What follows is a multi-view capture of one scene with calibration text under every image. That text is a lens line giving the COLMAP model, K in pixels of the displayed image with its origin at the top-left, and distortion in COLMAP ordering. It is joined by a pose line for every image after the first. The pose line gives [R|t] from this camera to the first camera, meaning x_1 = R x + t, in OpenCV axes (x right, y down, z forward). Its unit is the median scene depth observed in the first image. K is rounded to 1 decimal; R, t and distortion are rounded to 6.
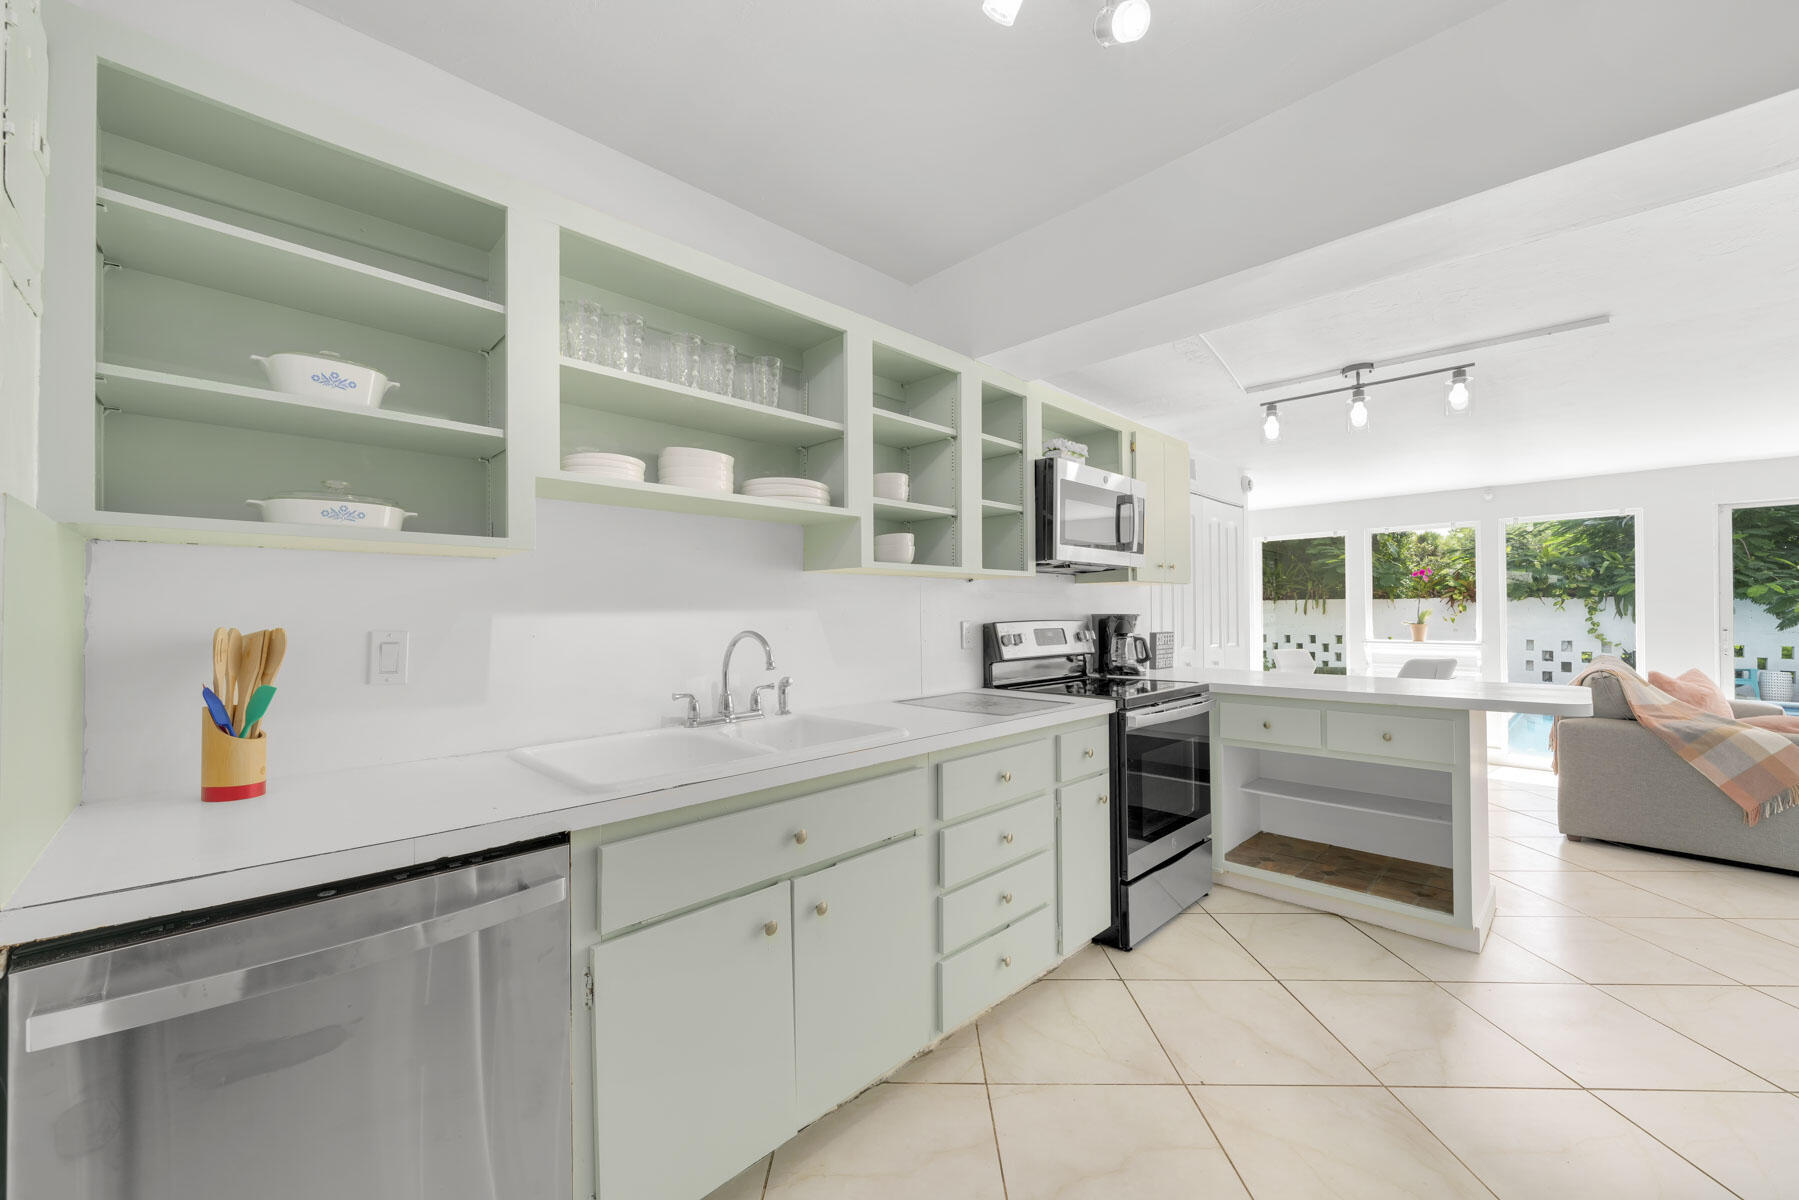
lens RADIAL K [[683.0, 0, 898.3], [0, 683.0, 605.9], [0, 0, 1]] dist [-0.002273, -0.000197]
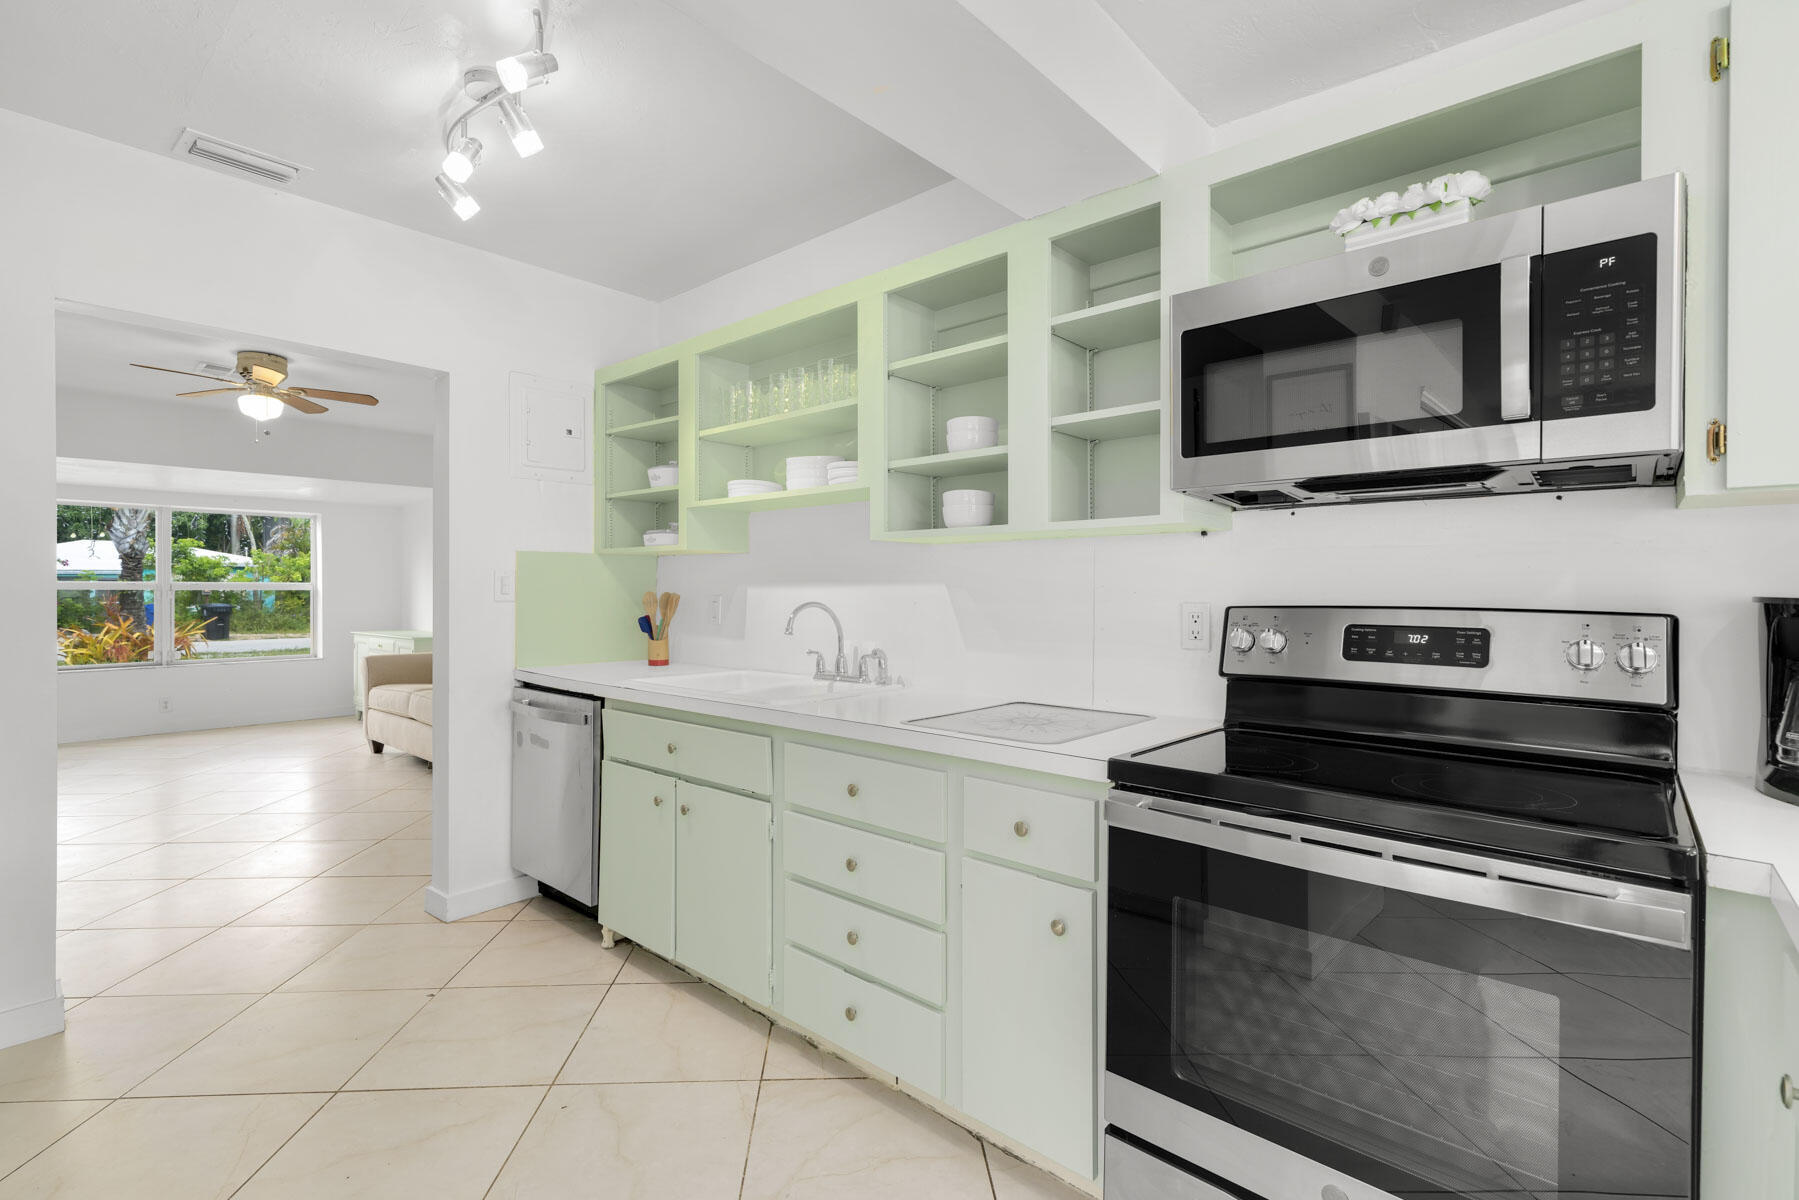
lens RADIAL K [[838.1, 0, 896.7], [0, 838.1, 592.6], [0, 0, 1]] dist [-0.001118, -0.000029]
pose [[0.058862, 0.012552, -0.998187, 0.837051], [0.007352, 0.999888, 0.013007, 0.002394], [0.998239, -0.008104, 0.058763, 0.722951]]
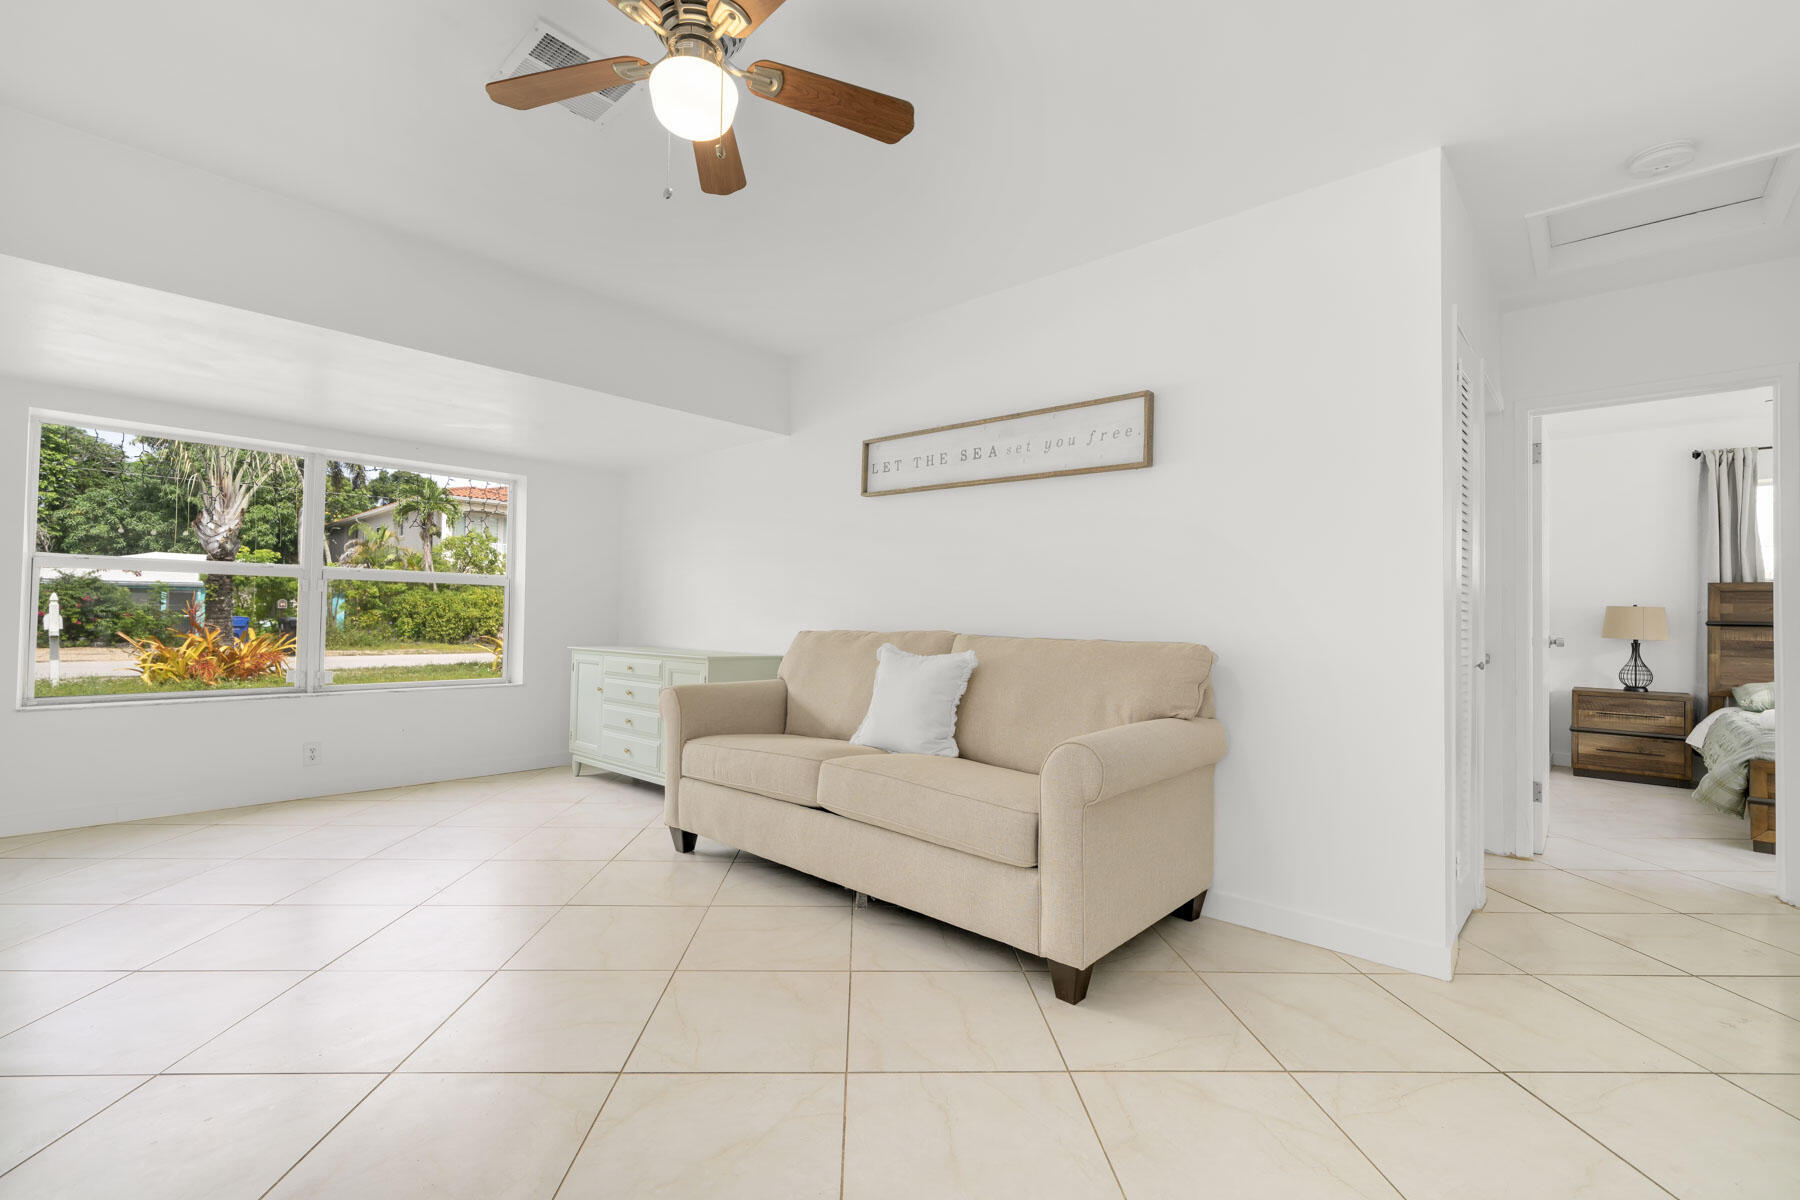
lens RADIAL K [[788.2, 0, 887.4], [0, 788.2, 602.8], [0, 0, 1]] dist [-0.002163, 0.000015]
pose [[0.044084, -0.010663, -0.998971, -0.203198], [-0.007671, 0.999910, -0.011011, 0.068827], [0.998998, 0.008149, 0.043998, -0.269282]]
